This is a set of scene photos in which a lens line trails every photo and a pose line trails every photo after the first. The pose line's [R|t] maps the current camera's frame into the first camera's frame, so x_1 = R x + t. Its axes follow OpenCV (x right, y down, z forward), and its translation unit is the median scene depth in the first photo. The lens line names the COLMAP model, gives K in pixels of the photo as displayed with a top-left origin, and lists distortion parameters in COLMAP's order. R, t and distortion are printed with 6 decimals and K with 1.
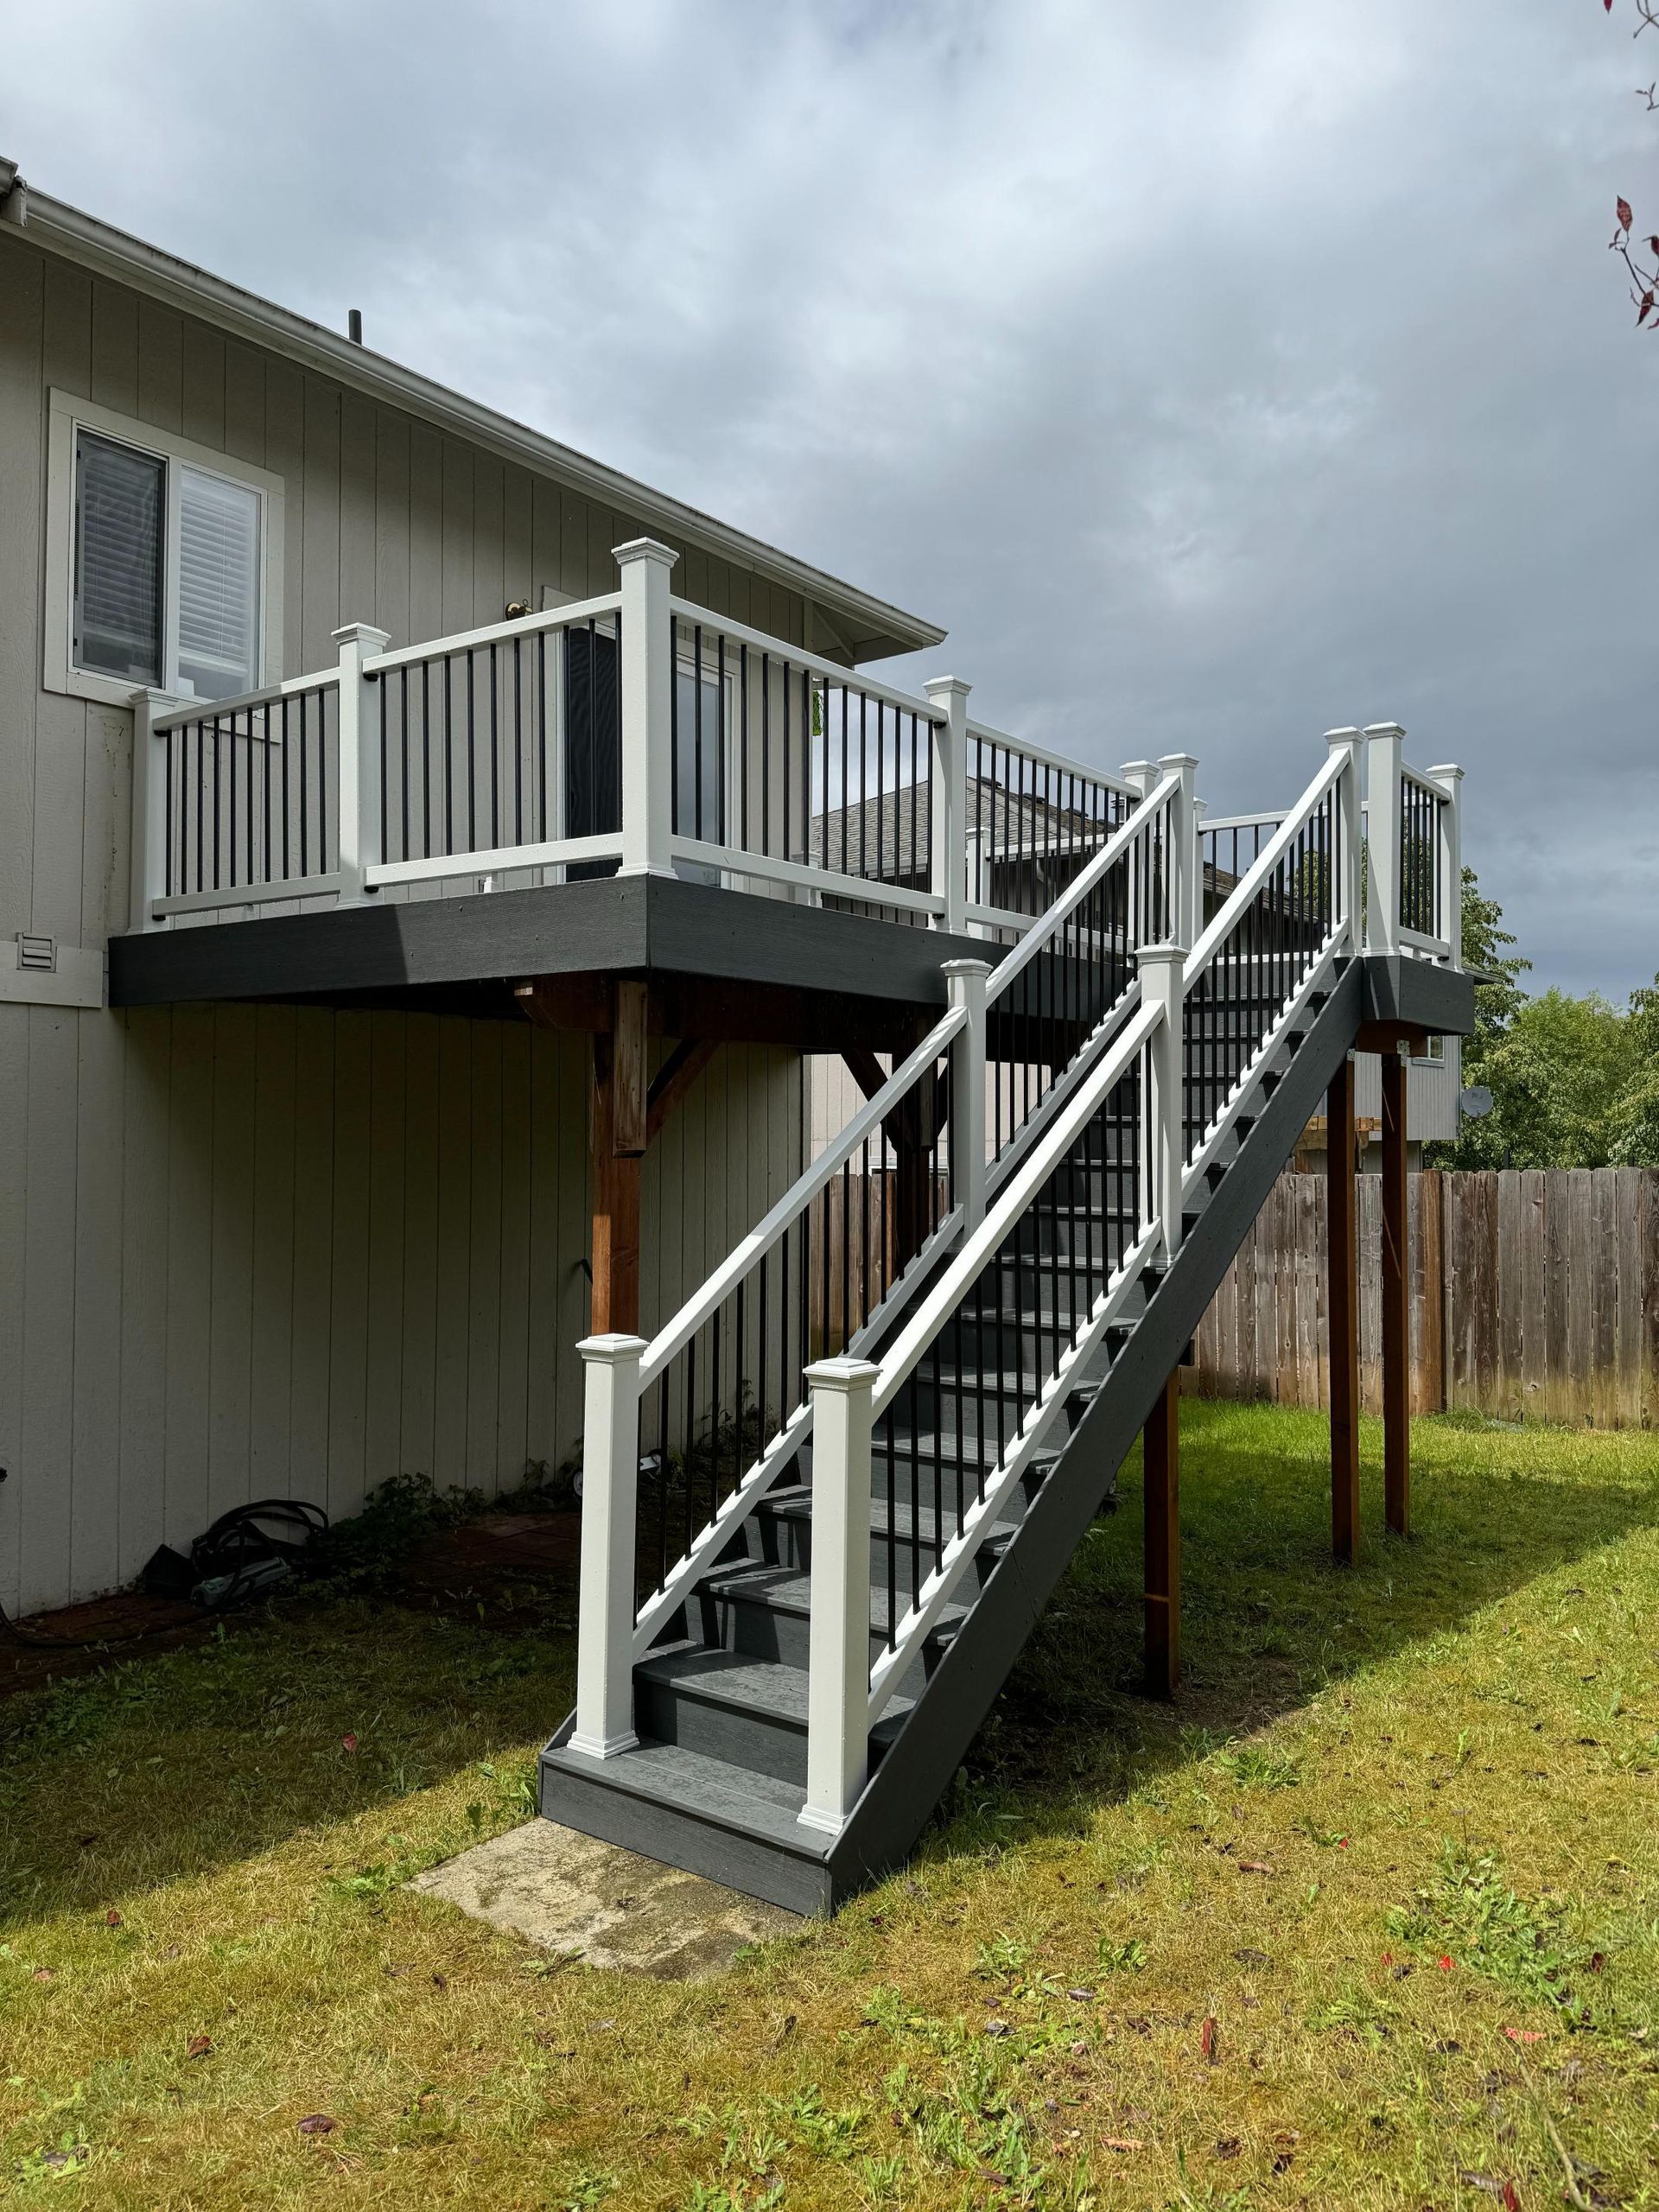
lens RADIAL K [[1583.3, 0, 829.5], [0, 1583.3, 1106.0], [0, 0, 1]] dist [0.026824, -0.001329]
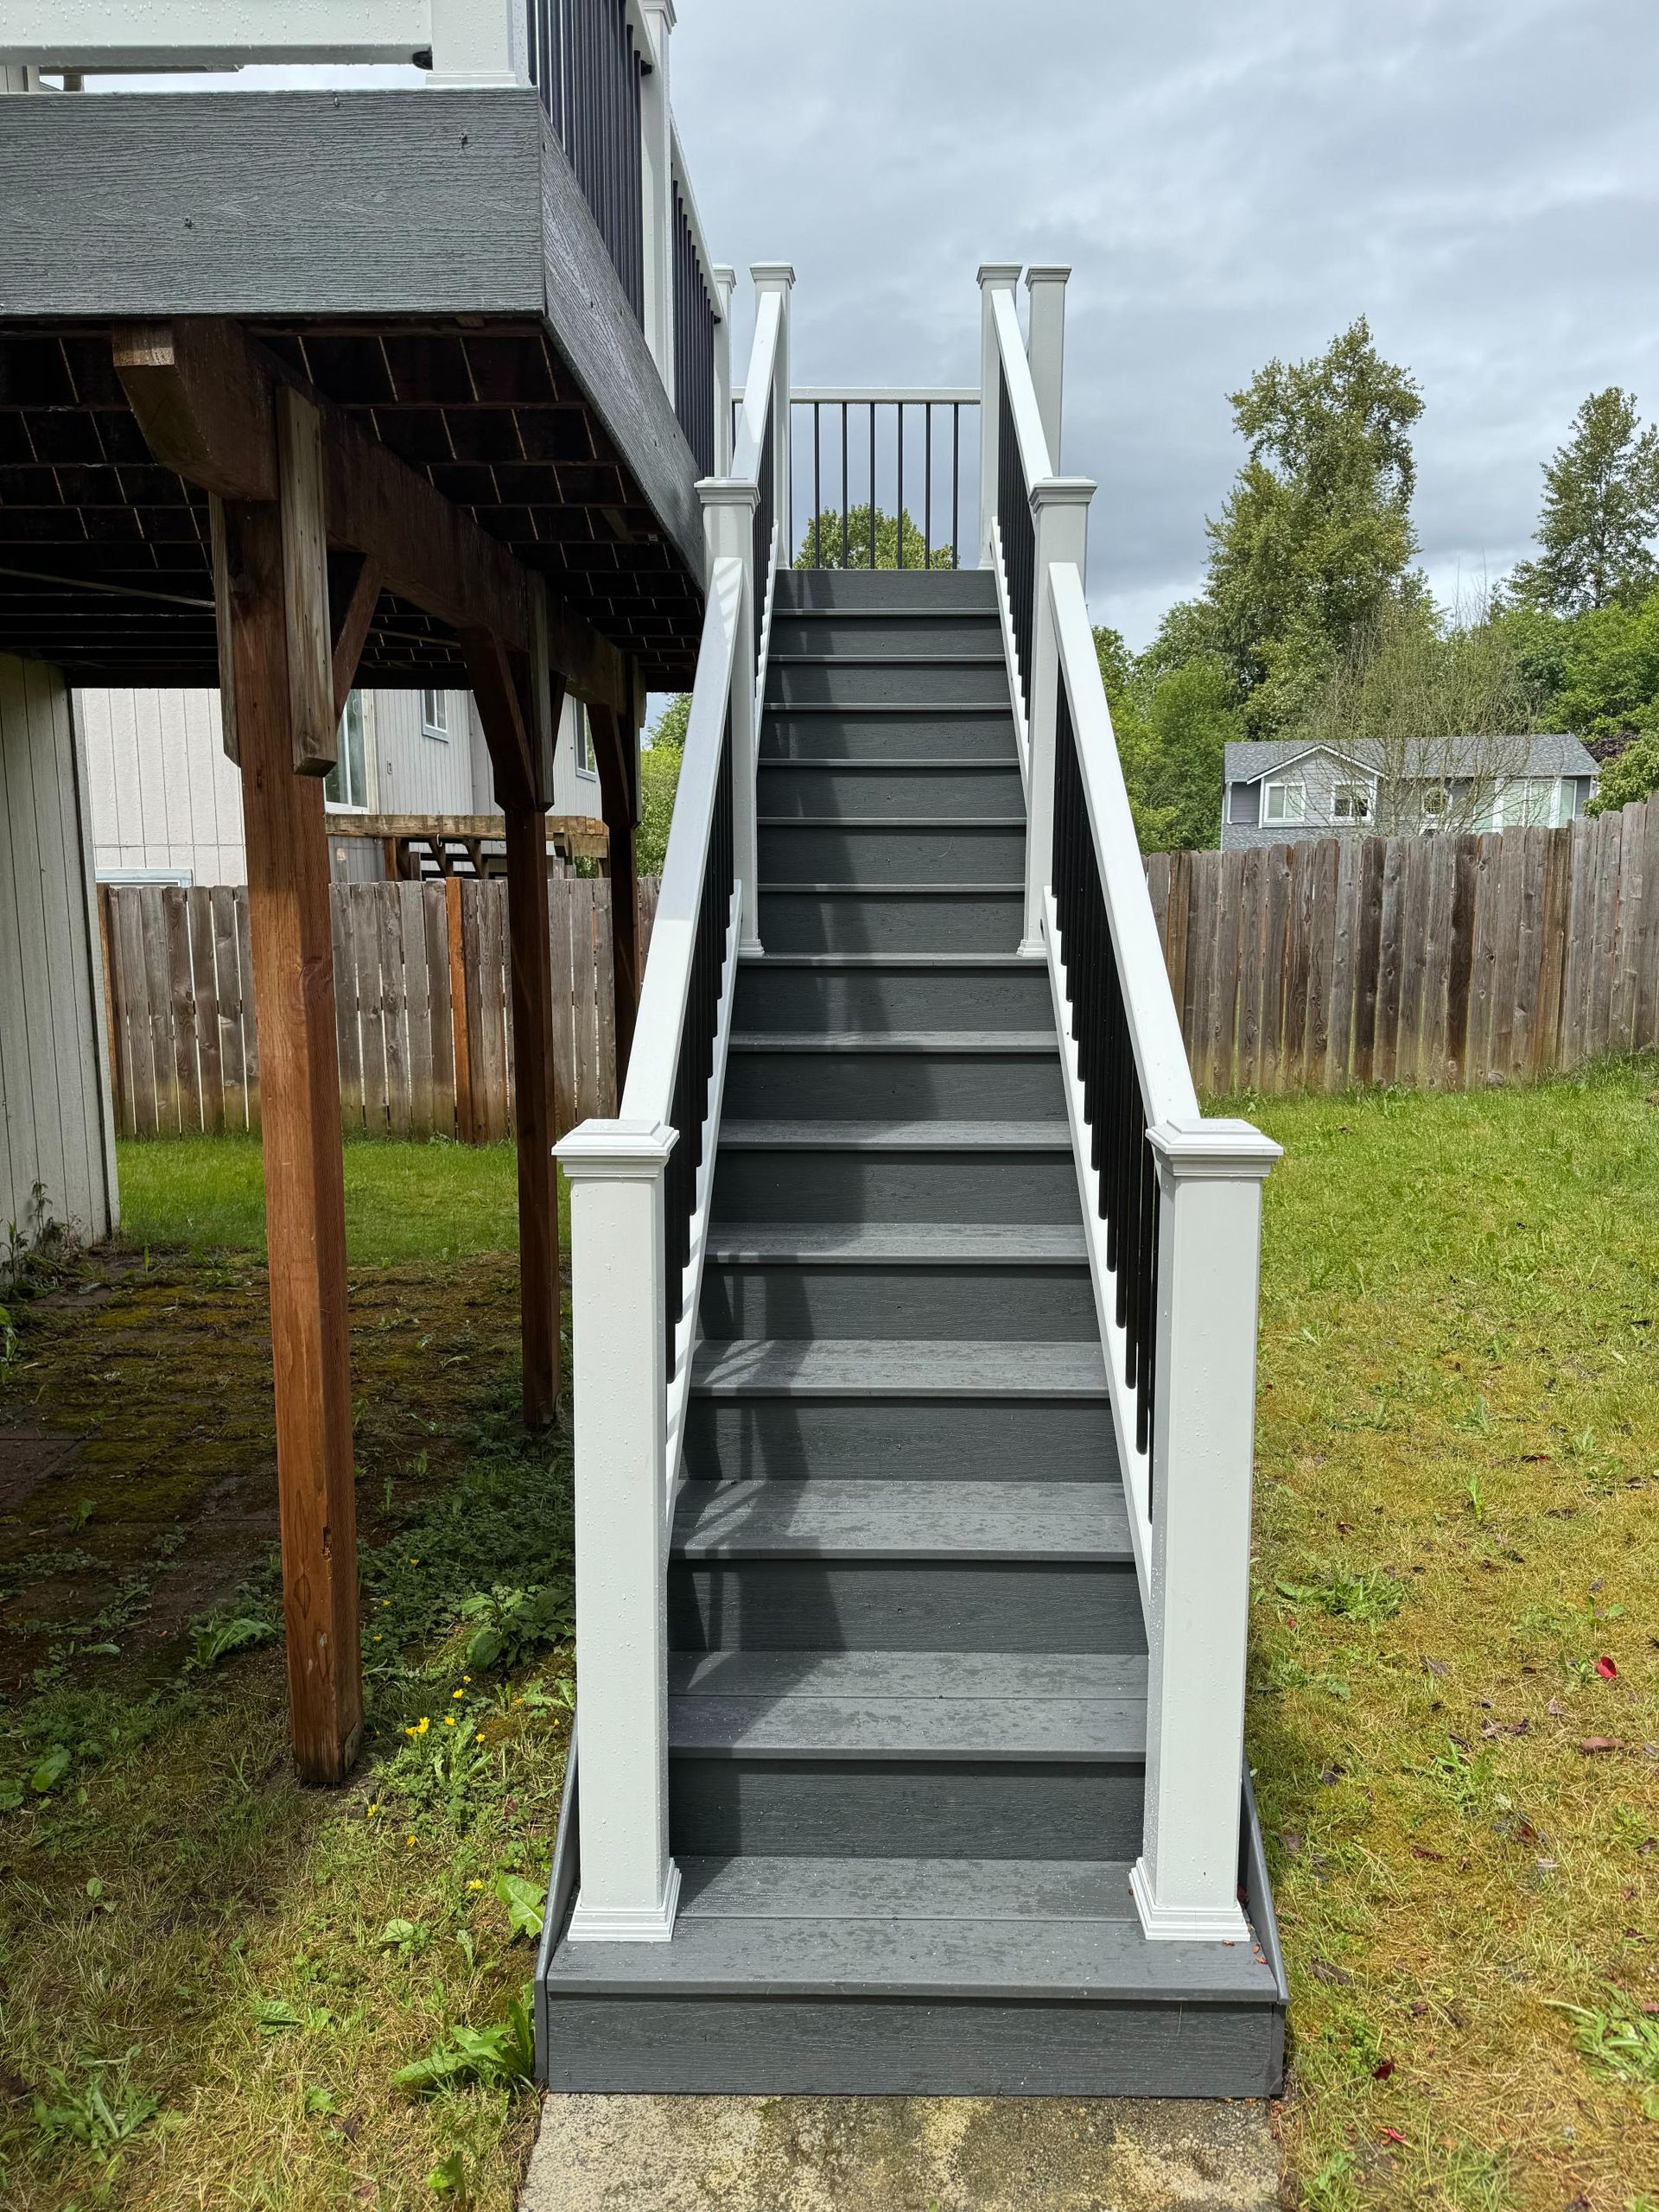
lens RADIAL K [[1583.3, 0, 829.5], [0, 1583.3, 1106.0], [0, 0, 1]] dist [0.026824, -0.001329]
pose [[0.806891, -0.092638, 0.583392, -0.367381], [-0.005868, 0.986320, 0.164735, 0.062182], [-0.590672, -0.136346, 0.795309, 0.590926]]
